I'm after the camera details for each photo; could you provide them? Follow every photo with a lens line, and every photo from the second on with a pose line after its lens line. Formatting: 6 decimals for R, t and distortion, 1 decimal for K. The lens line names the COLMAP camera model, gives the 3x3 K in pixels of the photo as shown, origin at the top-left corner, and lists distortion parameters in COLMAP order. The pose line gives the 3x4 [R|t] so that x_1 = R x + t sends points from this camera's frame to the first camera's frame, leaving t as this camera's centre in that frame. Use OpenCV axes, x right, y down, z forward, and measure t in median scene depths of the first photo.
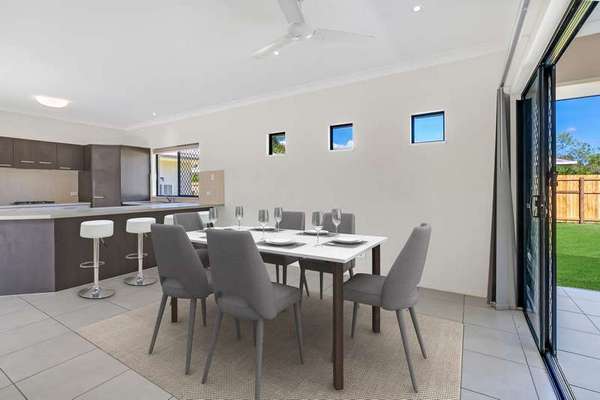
lens RADIAL K [[278.3, 0, 301.3], [0, 278.3, 194.5], [0, 0, 1]] dist [-0.011952, 0.000313]
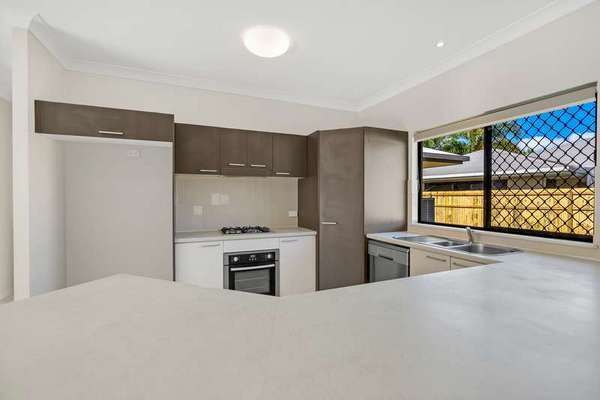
lens RADIAL K [[278.3, 0, 301.3], [0, 278.3, 194.5], [0, 0, 1]] dist [-0.011952, 0.000313]
pose [[0.811388, 0.000670, -0.584508, -0.445605], [-0.011971, 0.999809, -0.015471, -0.038900], [0.584385, 0.019550, 0.811241, 0.505545]]
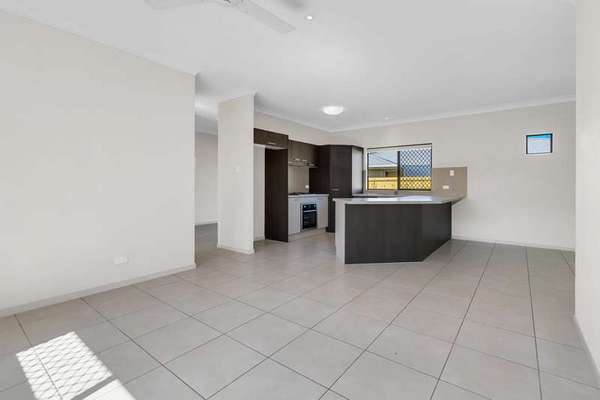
lens RADIAL K [[287.4, 0, 298.1], [0, 287.4, 185.1], [0, 0, 1]] dist [-0.012580, 0.000174]
pose [[0.991811, 0.006469, -0.127553, -0.733897], [-0.008093, 0.999893, -0.012212, 0.005808], [0.127460, 0.013144, 0.991757, -0.223201]]
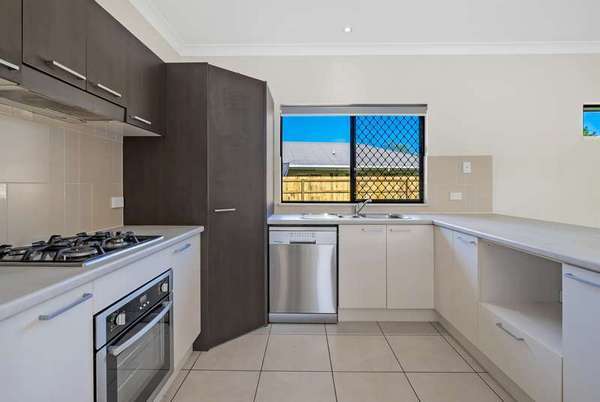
lens RADIAL K [[287.4, 0, 298.1], [0, 287.4, 186.1], [0, 0, 1]] dist [-0.012580, 0.000174]
pose [[0.866493, 0.003463, 0.499177, -0.838115], [0.007237, 0.999784, -0.019498, -0.014313], [-0.499137, 0.020507, 0.866281, 0.618441]]
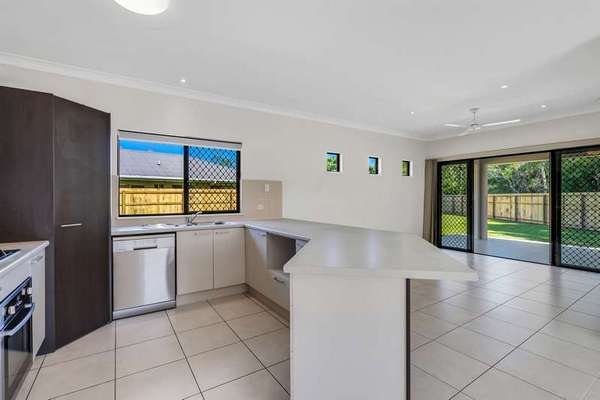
lens RADIAL K [[278.3, 0, 301.3], [0, 278.3, 194.5], [0, 0, 1]] dist [-0.011952, 0.000313]
pose [[0.428064, 0.008528, 0.903708, -0.960483], [0.019791, 0.999627, -0.018808, -0.022312], [-0.903532, 0.025937, 0.427736, 0.503786]]
